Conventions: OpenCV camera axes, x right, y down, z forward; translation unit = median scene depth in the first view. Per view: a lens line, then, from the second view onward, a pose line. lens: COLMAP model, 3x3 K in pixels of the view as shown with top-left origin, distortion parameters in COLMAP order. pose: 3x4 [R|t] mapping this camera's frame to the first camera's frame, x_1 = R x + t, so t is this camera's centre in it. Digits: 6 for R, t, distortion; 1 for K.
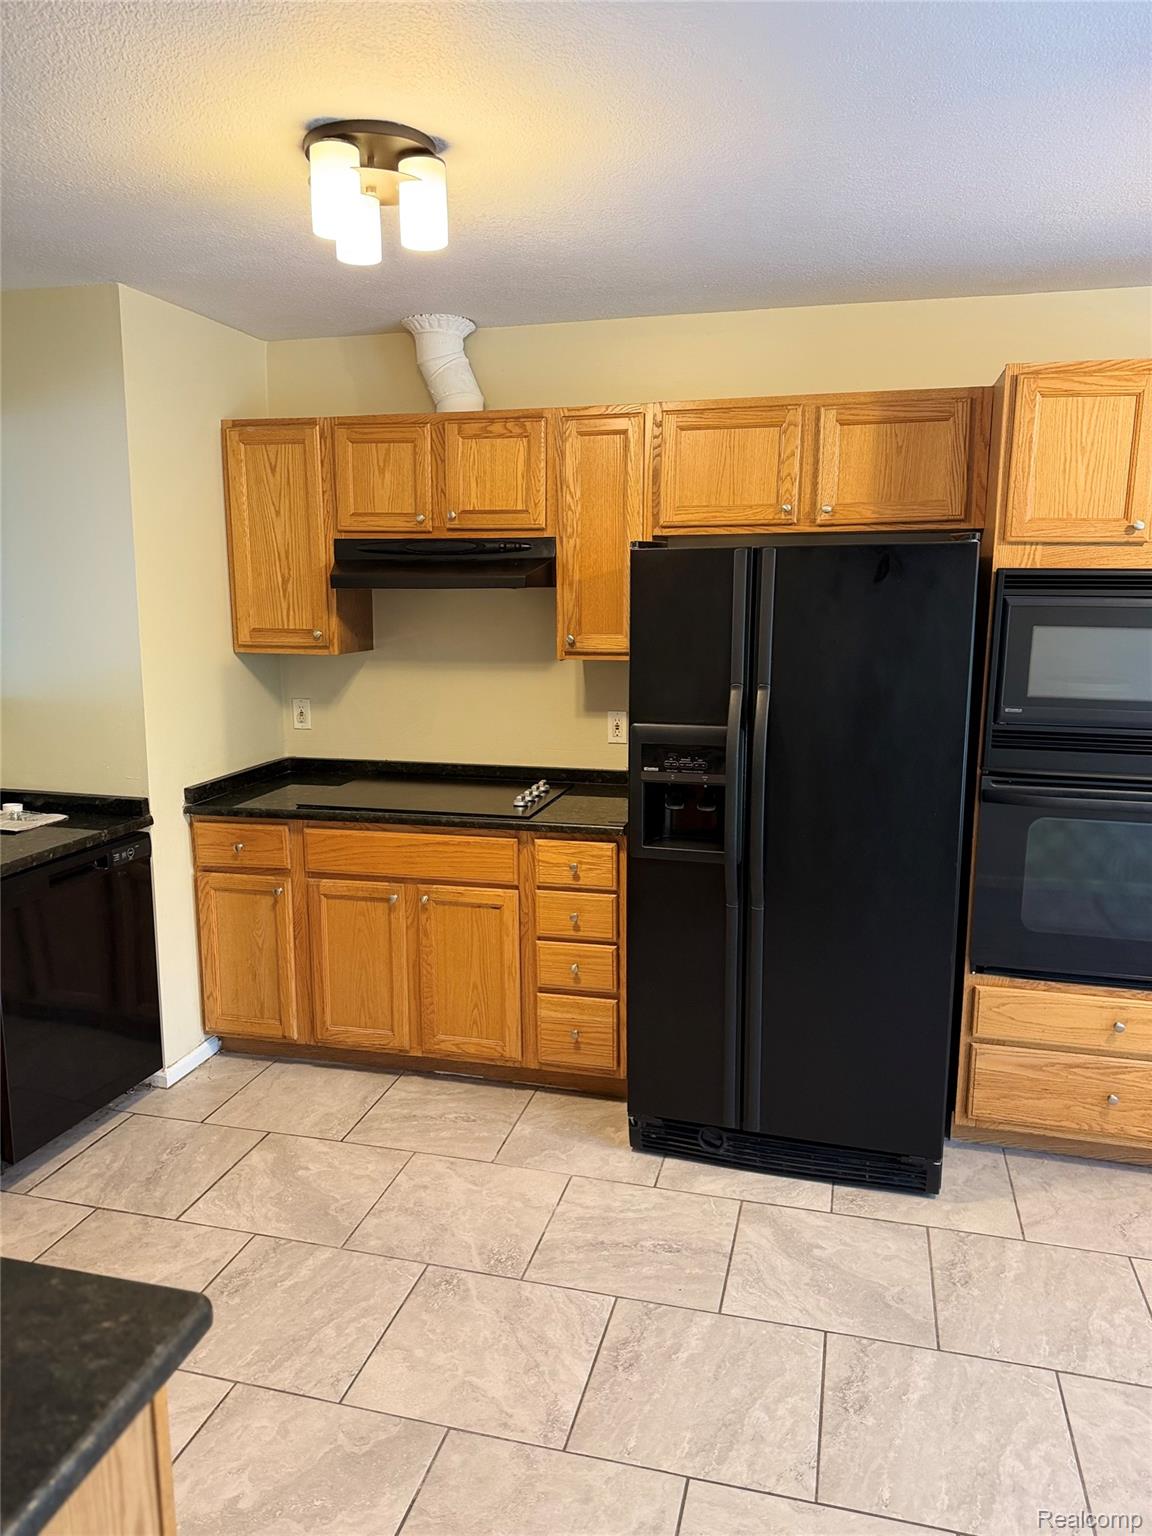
lens RADIAL K [[1089.7, 0, 577.3], [0, 1089.7, 773.0], [0, 0, 1]] dist [0.040287, -0.048972]
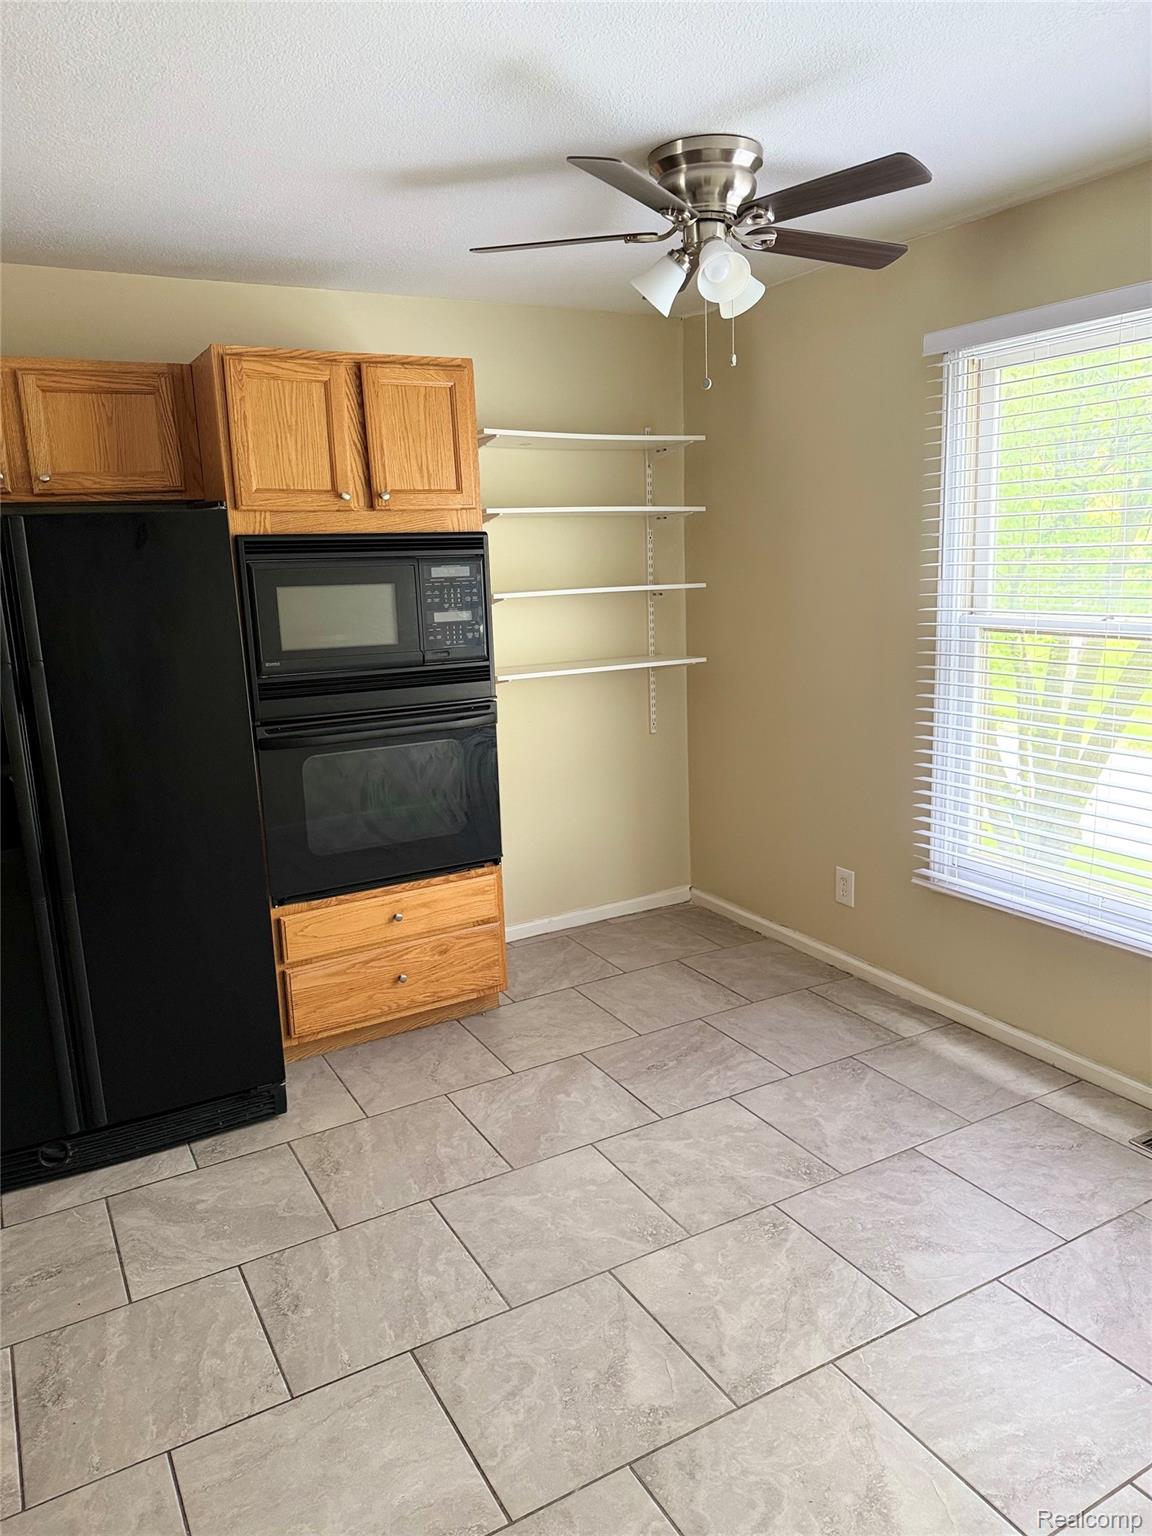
lens RADIAL K [[1089.7, 0, 575.1], [0, 1089.7, 772.1], [0, 0, 1]] dist [0.040287, -0.048972]
pose [[0.716787, -0.177200, 0.674401, -0.145152], [0.164018, 0.982881, 0.083927, 0.007914], [-0.677728, 0.050457, 0.733580, -0.011090]]
